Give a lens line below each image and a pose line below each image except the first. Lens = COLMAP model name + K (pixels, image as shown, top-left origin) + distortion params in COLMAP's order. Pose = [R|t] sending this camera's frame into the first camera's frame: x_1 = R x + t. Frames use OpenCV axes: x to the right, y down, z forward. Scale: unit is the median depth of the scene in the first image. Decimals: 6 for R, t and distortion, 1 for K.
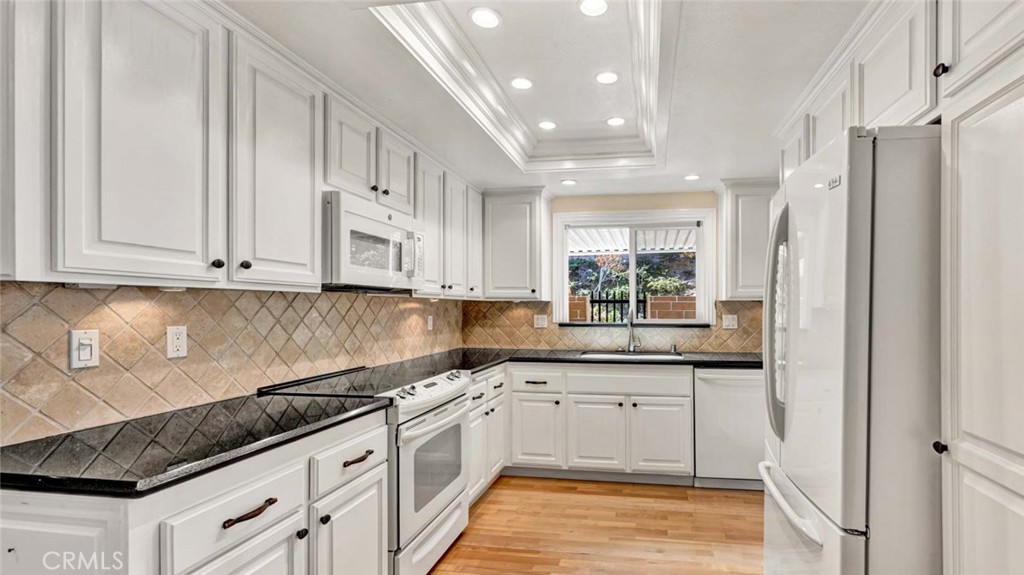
lens RADIAL K [[451.8, 0, 599.9], [0, 451.8, 312.0], [0, 0, 1]] dist [-0.001223, -0.000557]
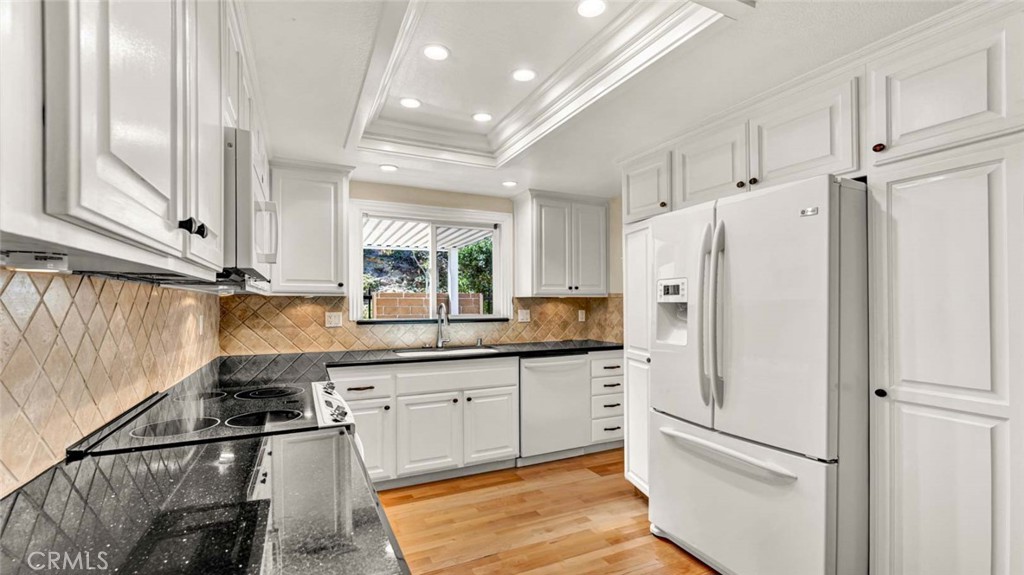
lens RADIAL K [[418.9, 0, 506.5], [0, 418.9, 307.8], [0, 0, 1]] dist [0.000408, -0.000038]
pose [[0.838699, -0.009076, 0.544519, -0.370528], [0.008825, 0.999956, 0.003074, -0.002377], [-0.544523, 0.002227, 0.838743, 0.166599]]
